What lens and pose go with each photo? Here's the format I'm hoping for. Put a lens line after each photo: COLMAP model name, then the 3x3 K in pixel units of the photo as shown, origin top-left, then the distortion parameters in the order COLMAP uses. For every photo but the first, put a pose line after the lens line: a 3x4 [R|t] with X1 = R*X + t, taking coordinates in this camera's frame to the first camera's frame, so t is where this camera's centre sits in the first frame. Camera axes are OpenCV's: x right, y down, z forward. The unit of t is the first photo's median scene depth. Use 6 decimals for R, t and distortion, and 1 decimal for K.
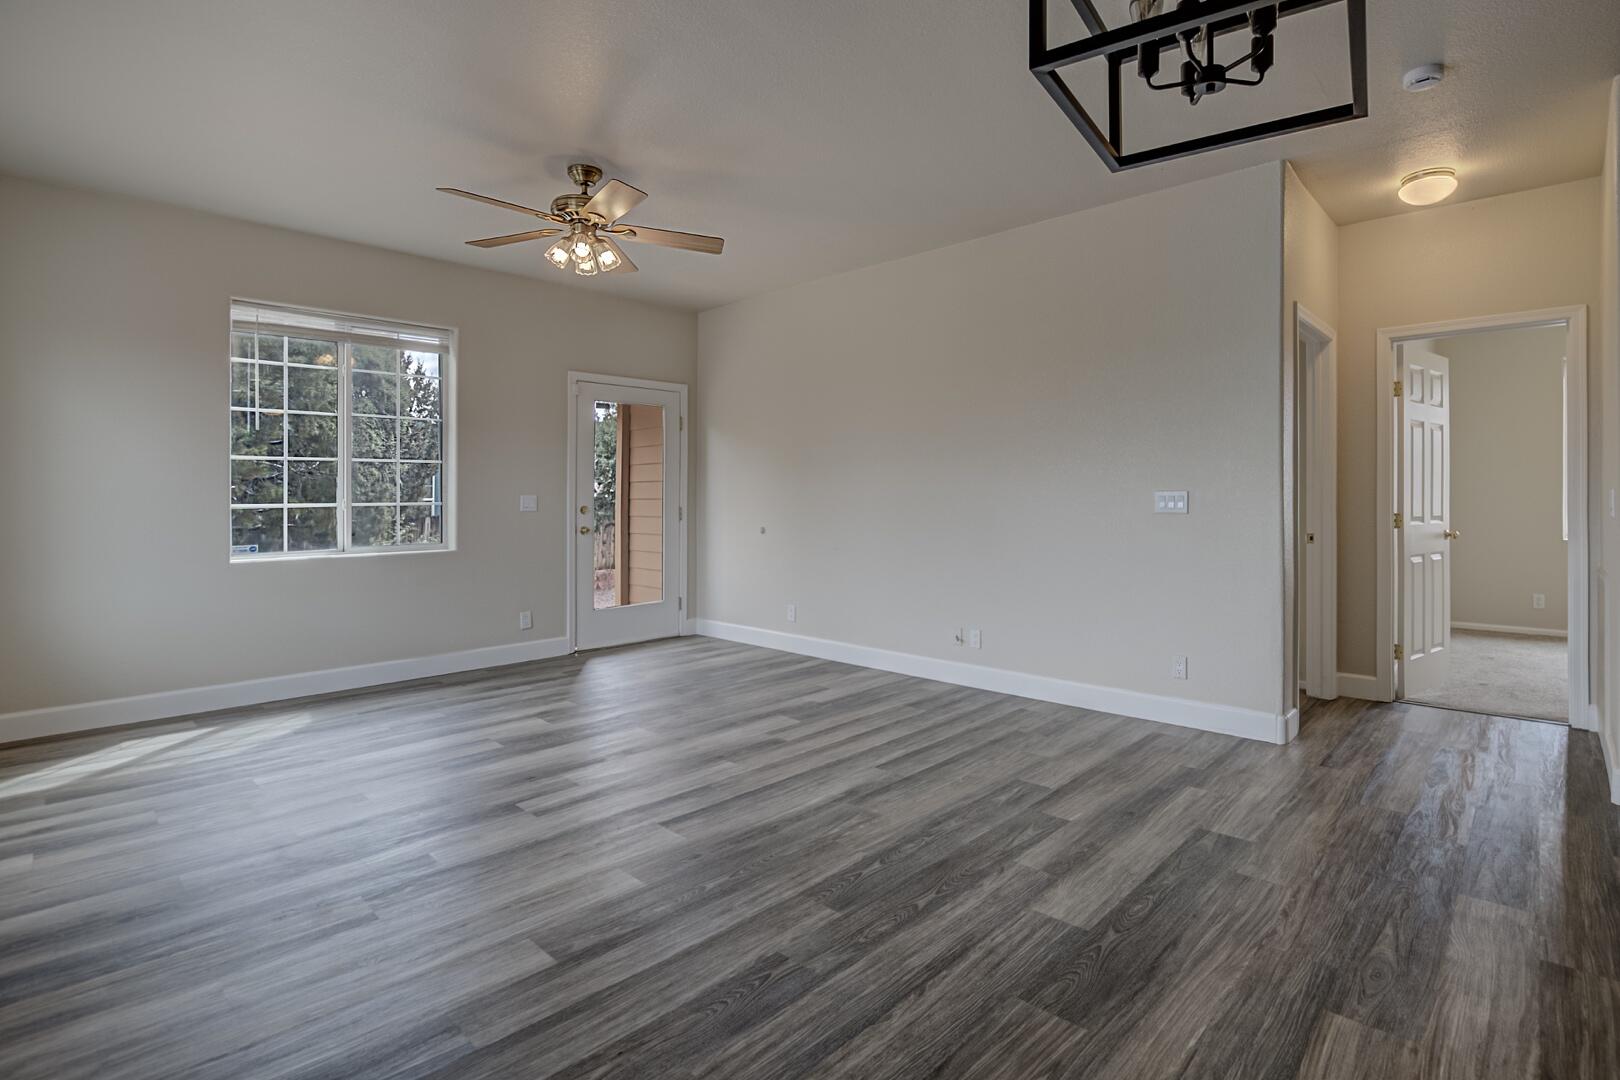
lens RADIAL K [[728.5, 0, 828.6], [0, 728.5, 494.1], [0, 0, 1]] dist [-0.027838, -0.000270]
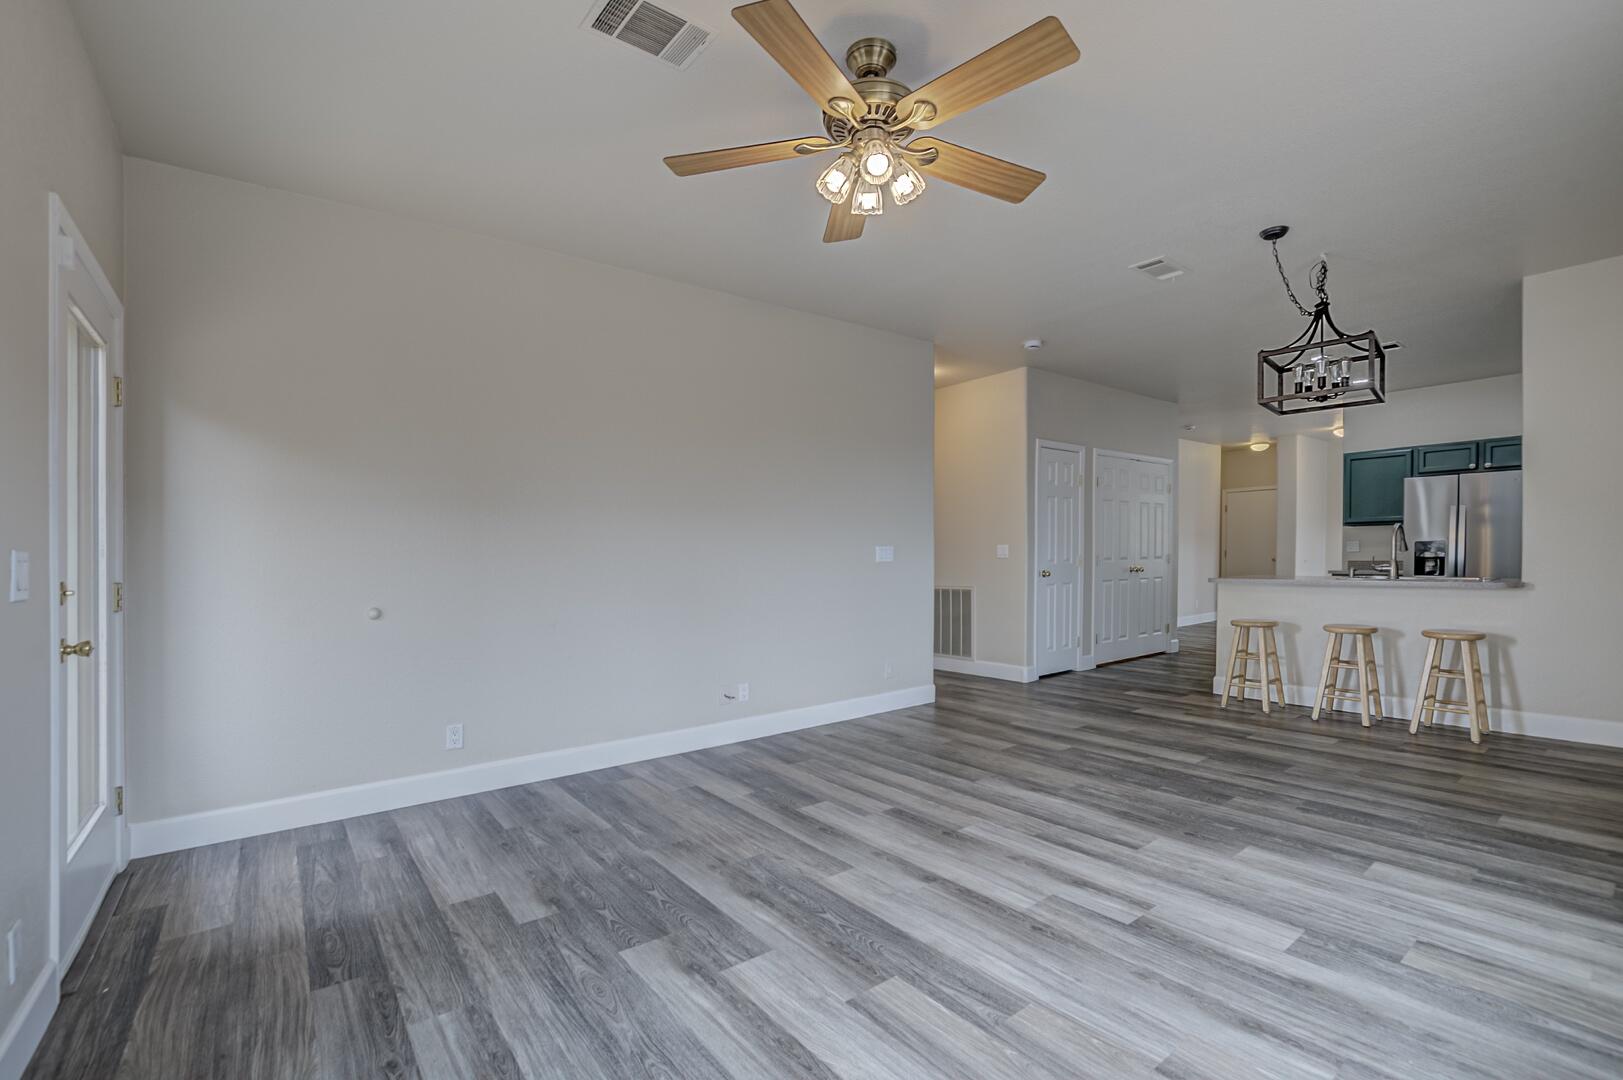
lens RADIAL K [[729.8, 0, 810.3], [0, 729.8, 547.0], [0, 0, 1]] dist [-0.027838, -0.000270]
pose [[0.182112, 0.004427, 0.983268, -1.354226], [0.007877, 0.999951, -0.005961, 0.005137], [-0.983246, 0.008830, 0.182068, 1.247205]]
